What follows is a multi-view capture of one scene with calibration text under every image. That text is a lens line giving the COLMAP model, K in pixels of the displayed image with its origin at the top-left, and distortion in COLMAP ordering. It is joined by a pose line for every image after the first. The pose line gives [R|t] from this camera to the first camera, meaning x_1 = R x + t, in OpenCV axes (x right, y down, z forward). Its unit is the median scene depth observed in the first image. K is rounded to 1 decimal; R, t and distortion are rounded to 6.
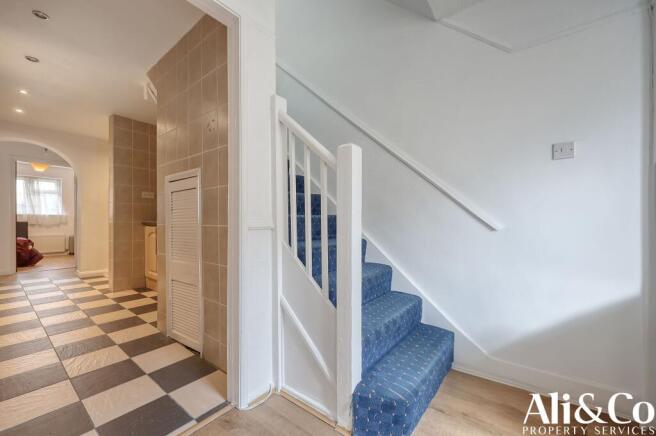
lens RADIAL K [[261.0, 0, 330.1], [0, 261.0, 223.5], [0, 0, 1]] dist [-0.001307, -0.000114]
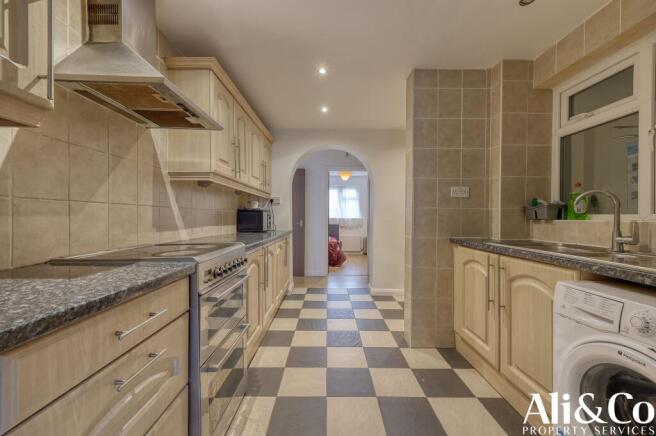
lens RADIAL K [[261.0, 0, 331.1], [0, 261.0, 221.3], [0, 0, 1]] dist [-0.001307, -0.000114]
pose [[0.610955, 0.010994, -0.791589, -0.239992], [-0.011789, 0.999919, 0.004788, -0.025044], [0.791578, 0.006406, 0.611035, 0.243518]]
